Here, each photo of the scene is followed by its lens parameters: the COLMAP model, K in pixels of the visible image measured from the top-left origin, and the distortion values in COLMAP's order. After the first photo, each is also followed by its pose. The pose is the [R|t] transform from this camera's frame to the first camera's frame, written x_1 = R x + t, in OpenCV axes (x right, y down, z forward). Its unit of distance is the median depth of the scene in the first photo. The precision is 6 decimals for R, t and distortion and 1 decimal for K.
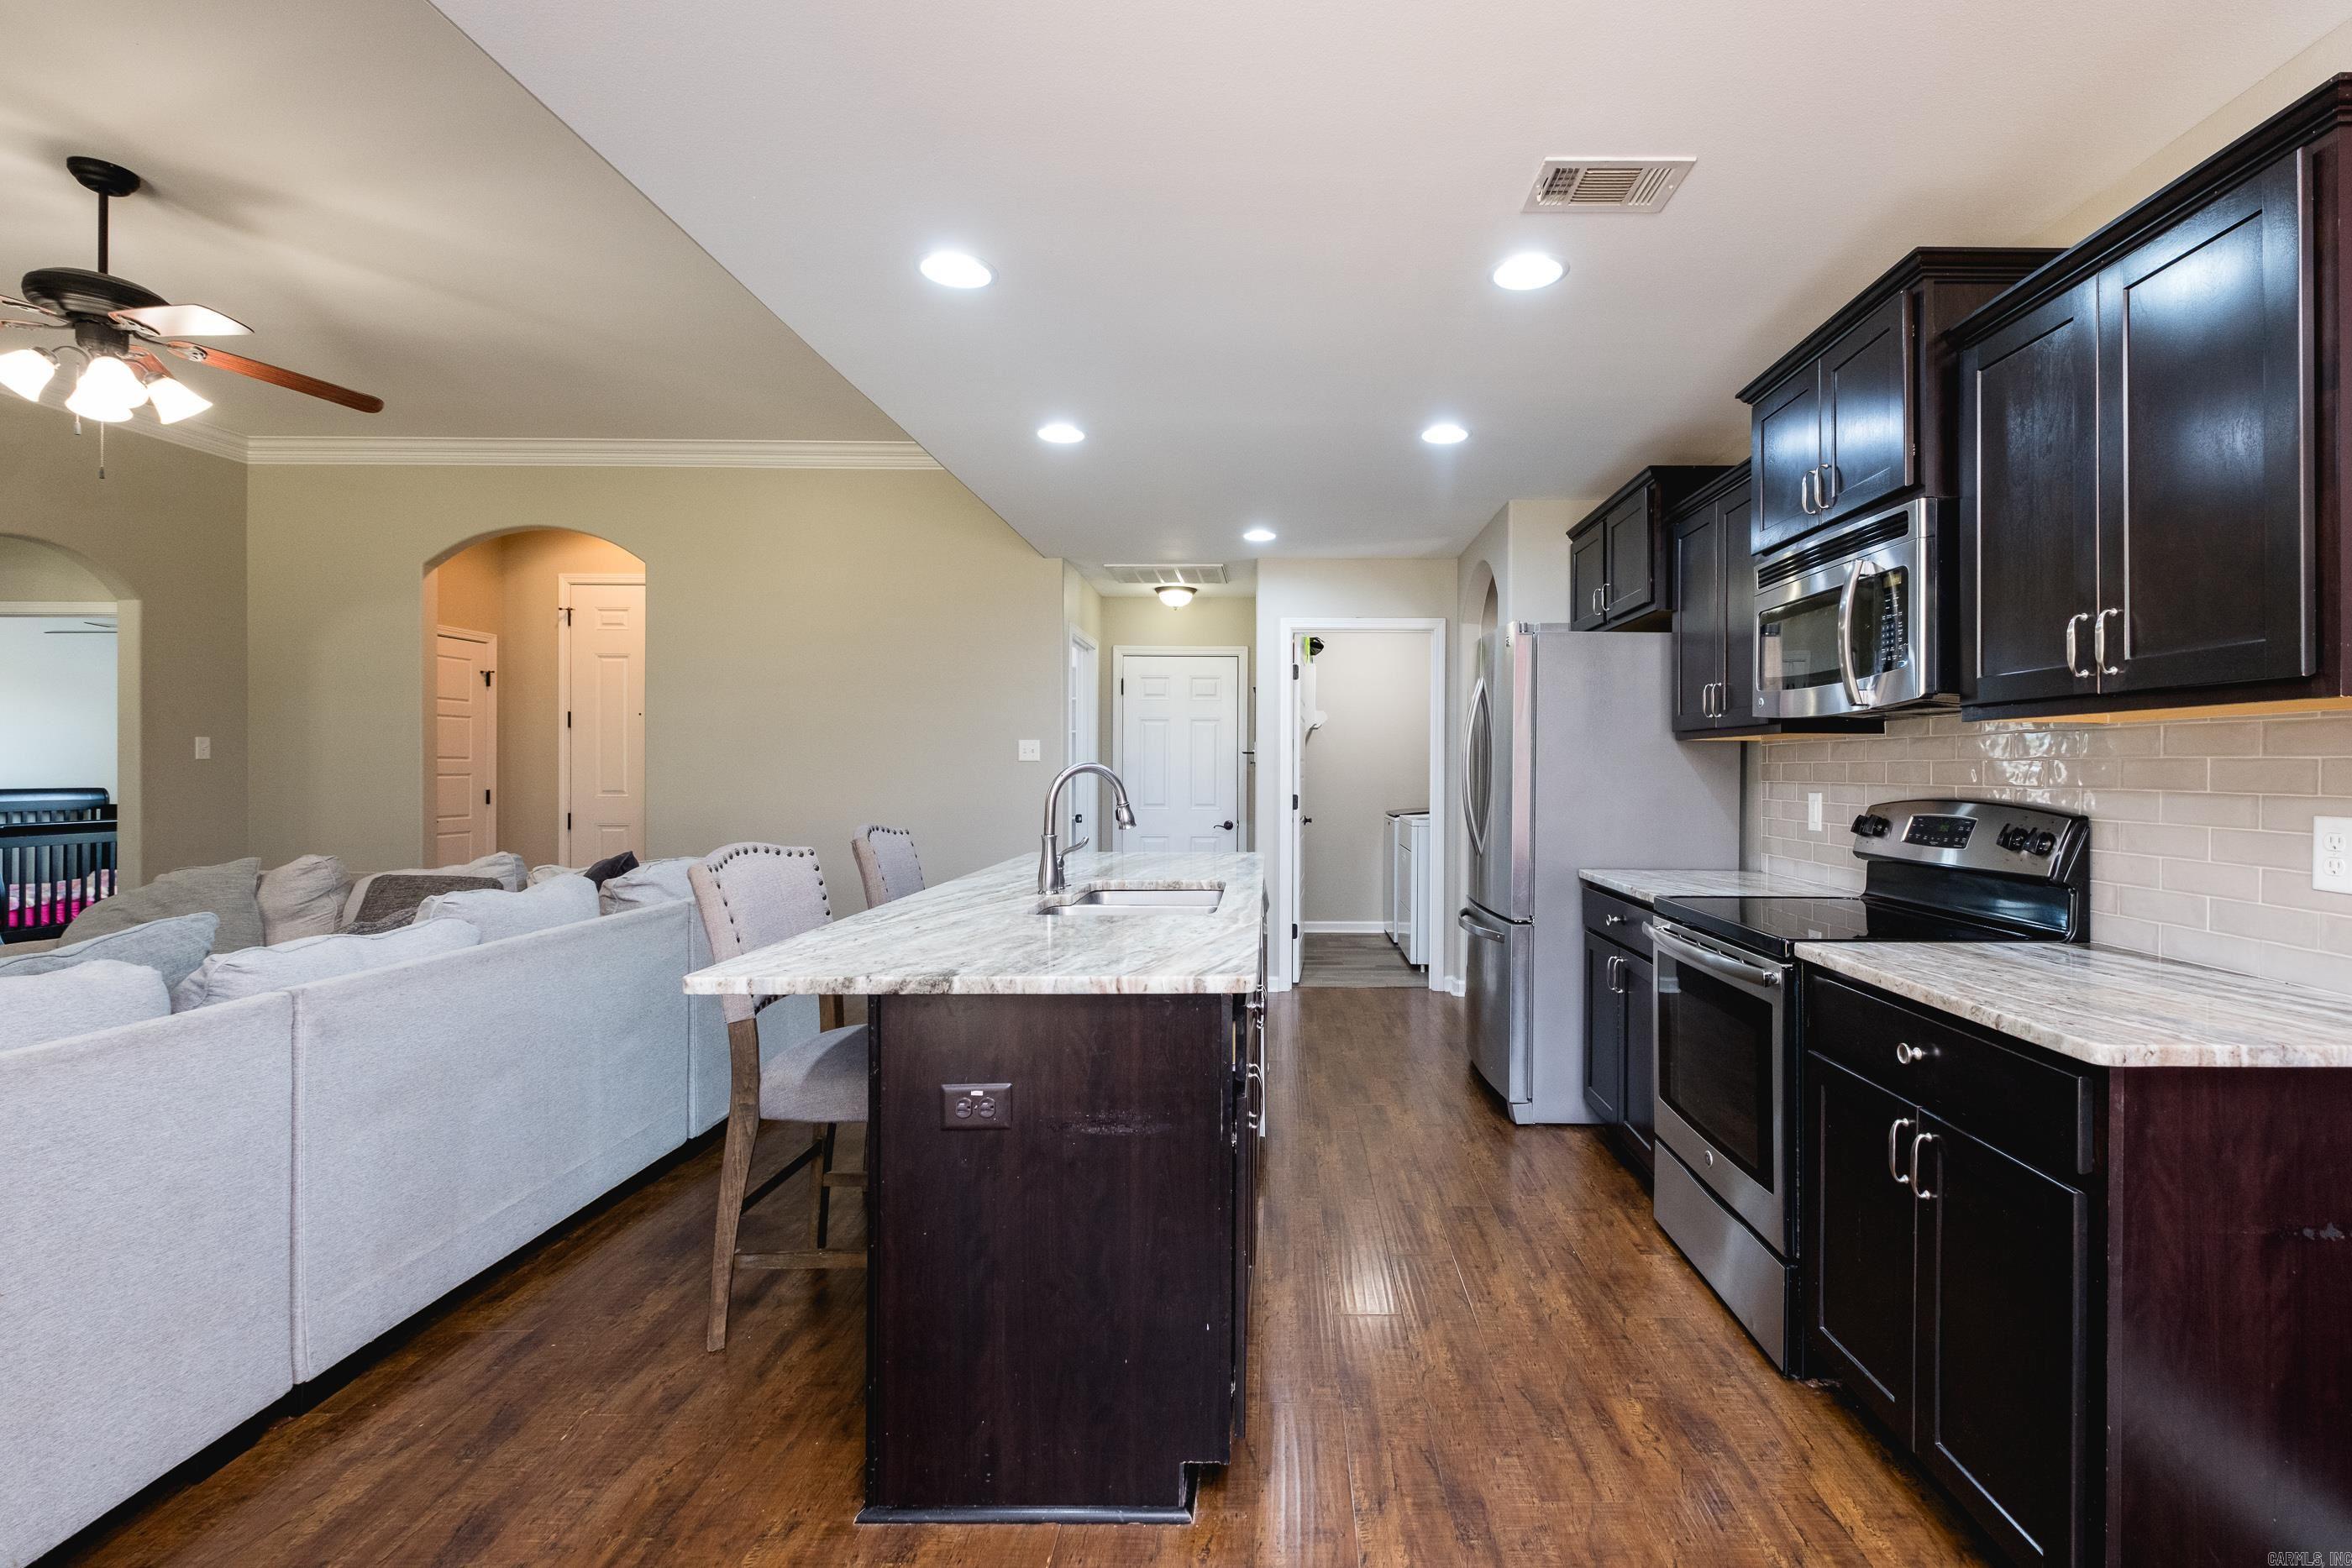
lens RADIAL K [[1057.0, 0, 1273.8], [0, 1057.0, 770.3], [0, 0, 1]] dist [0.009391, -0.005661]
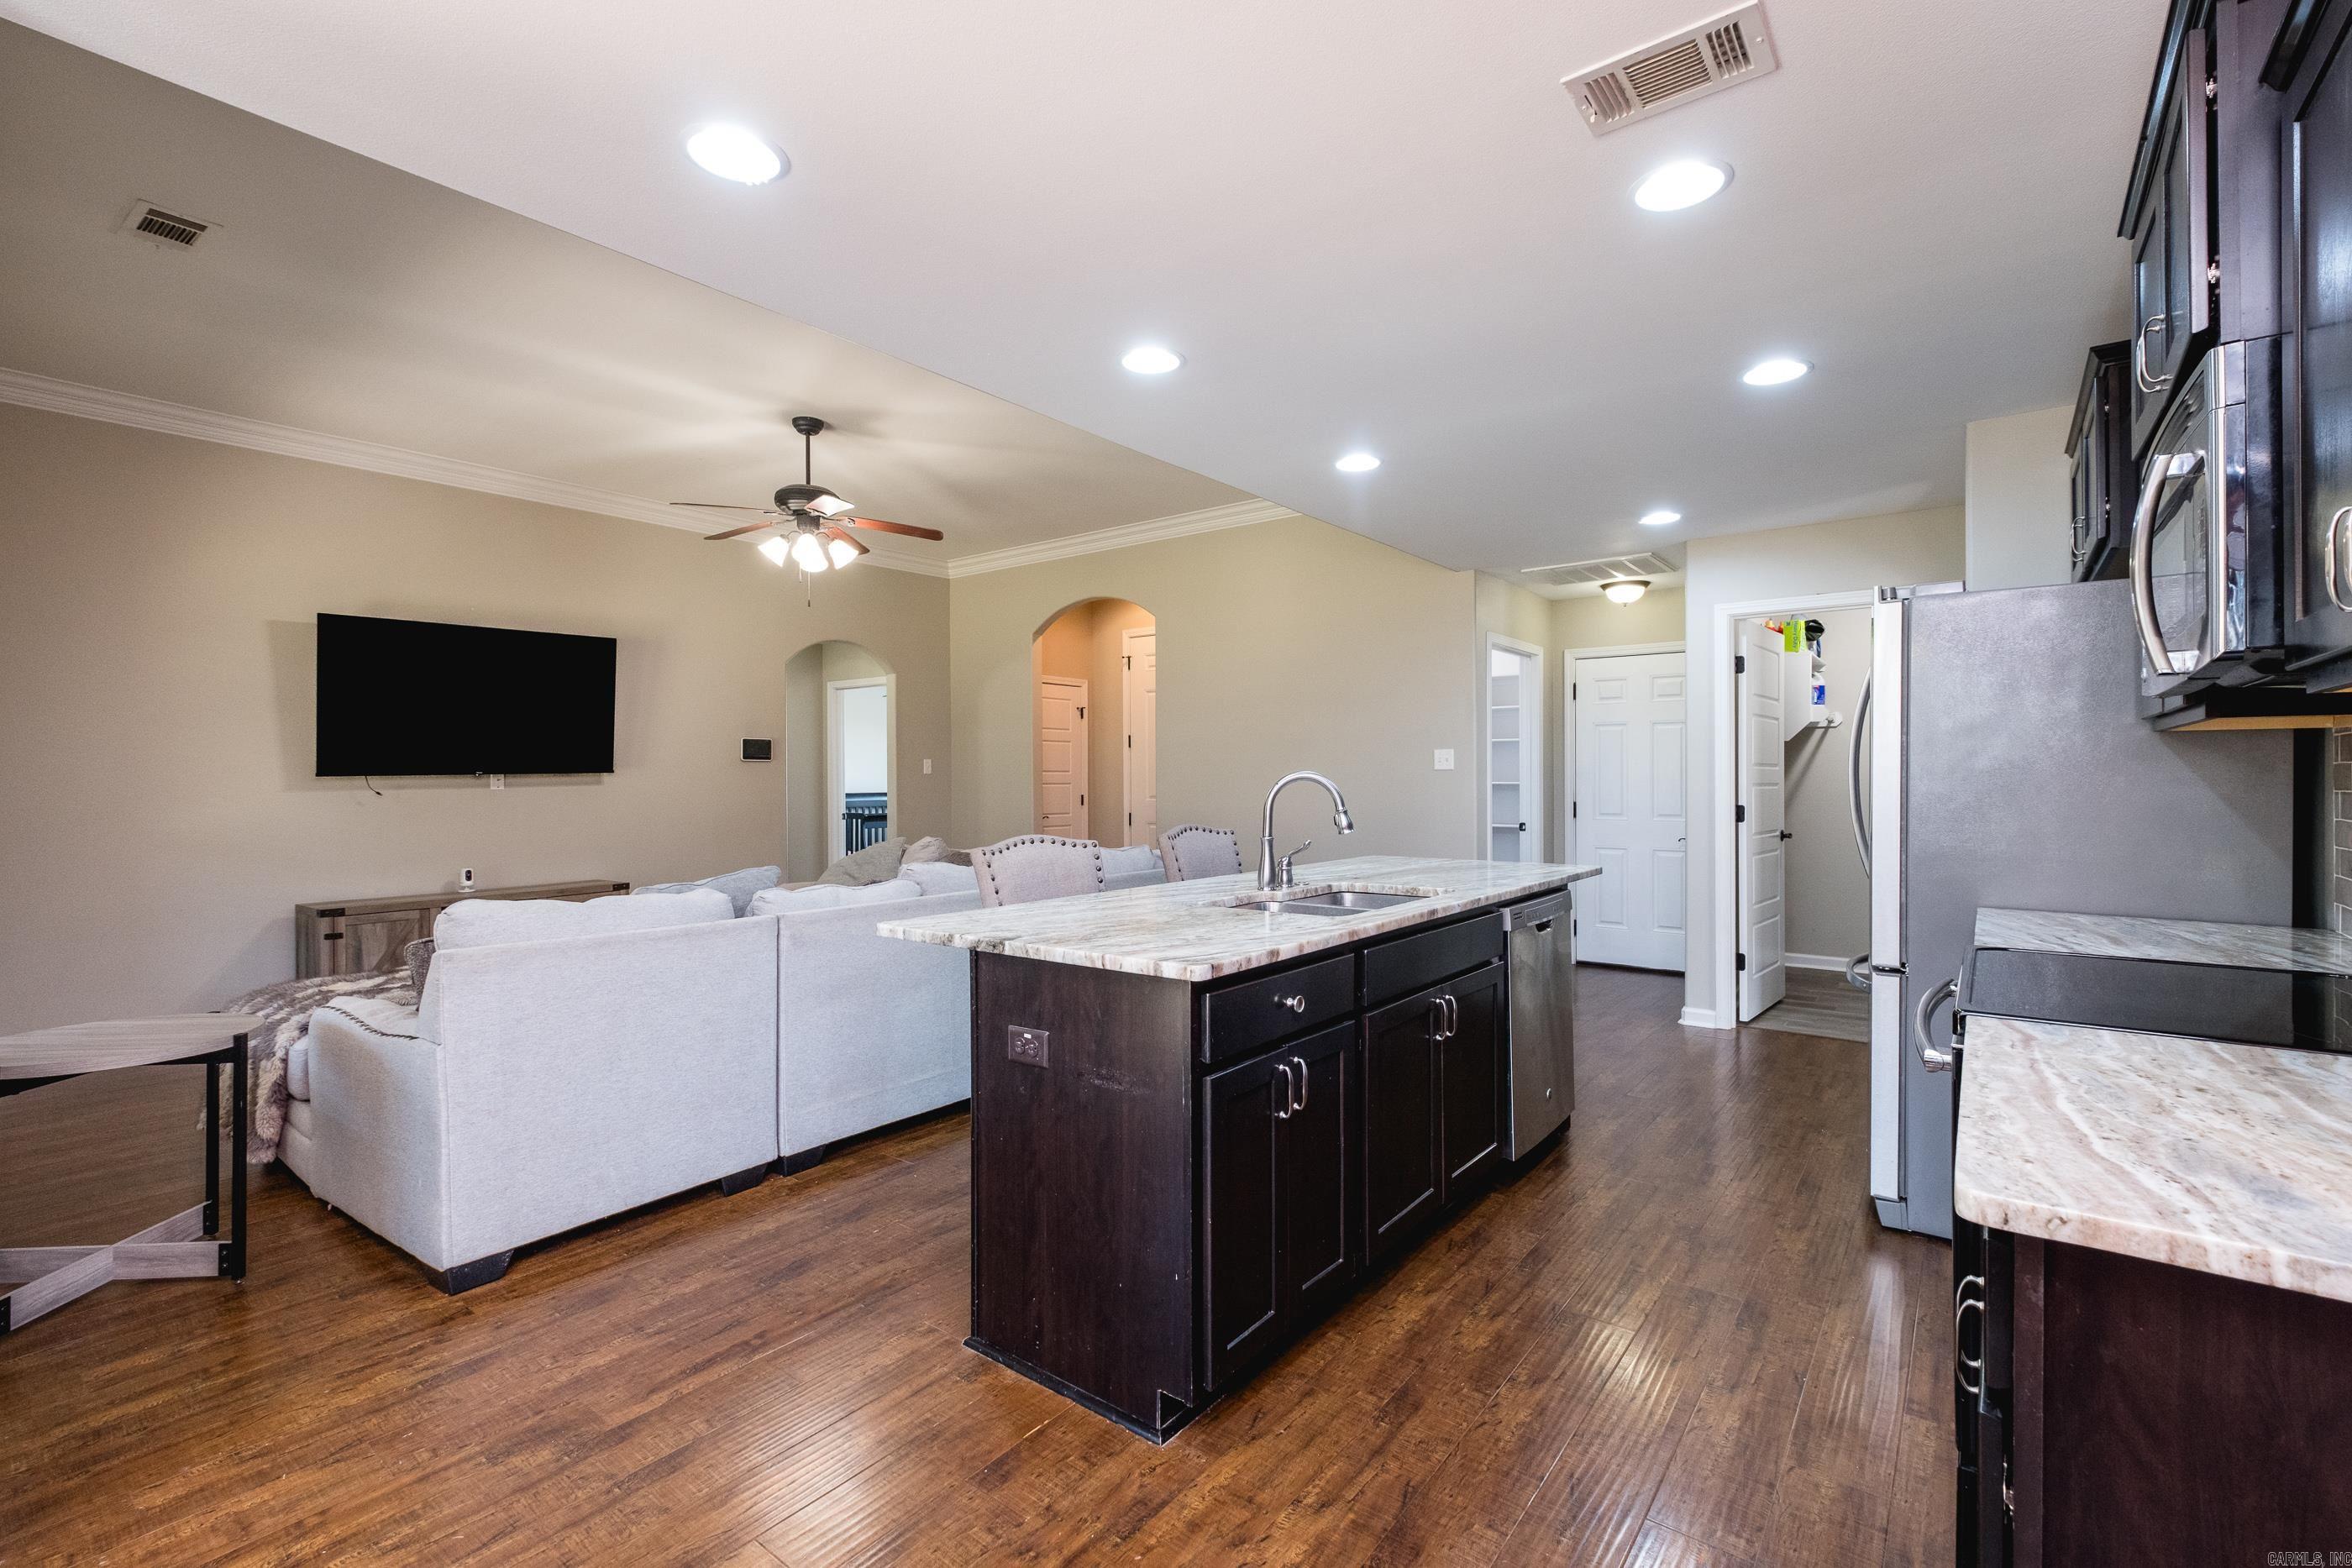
lens RADIAL K [[1026.8, 0, 1165.1], [0, 1026.8, 778.7], [0, 0, 1]] dist [0.002660, -0.000070]
pose [[0.782680, -0.004296, -0.622409, 0.342405], [0.003971, 0.999990, -0.001908, 0.001283], [0.622412, -0.000978, 0.782689, 0.082501]]
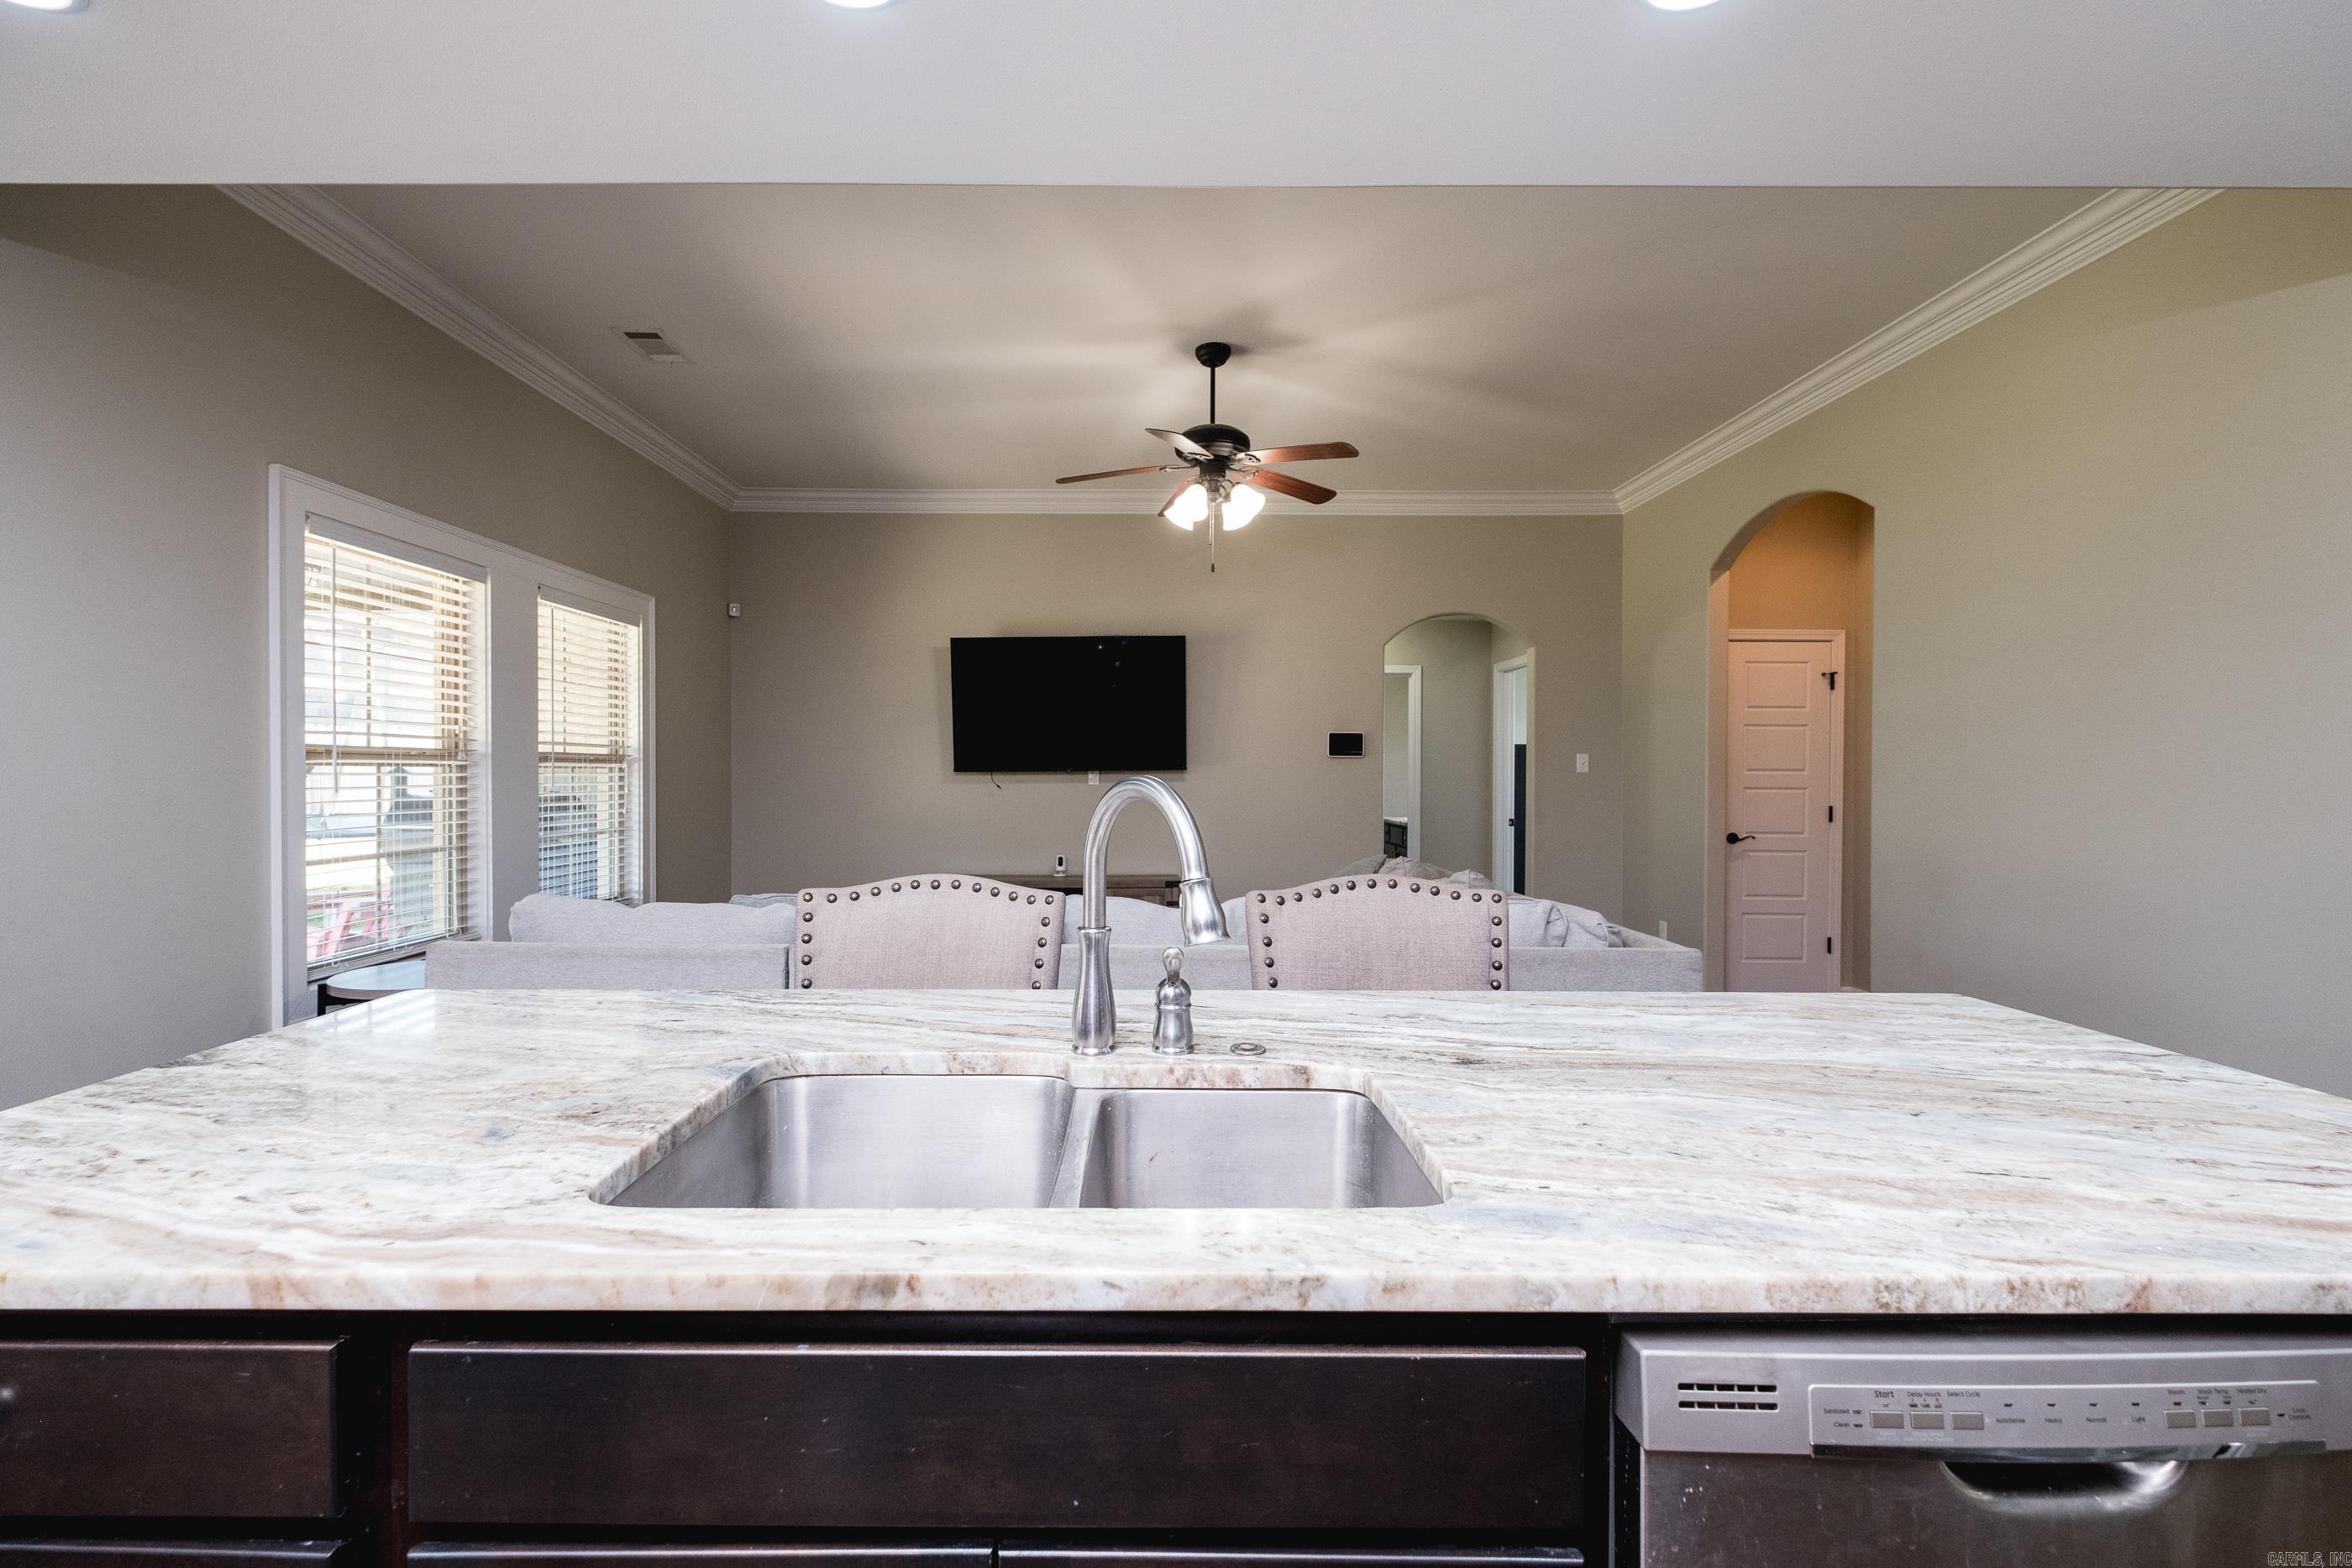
lens RADIAL K [[1002.9, 0, 1168.1], [0, 1002.9, 781.0], [0, 0, 1]] dist [0.000739, -0.000614]
pose [[0.004453, 0.004515, -0.999980, 0.215139], [-0.007089, 0.999965, 0.004484, -0.005198], [0.999965, 0.007069, 0.004484, 0.946271]]
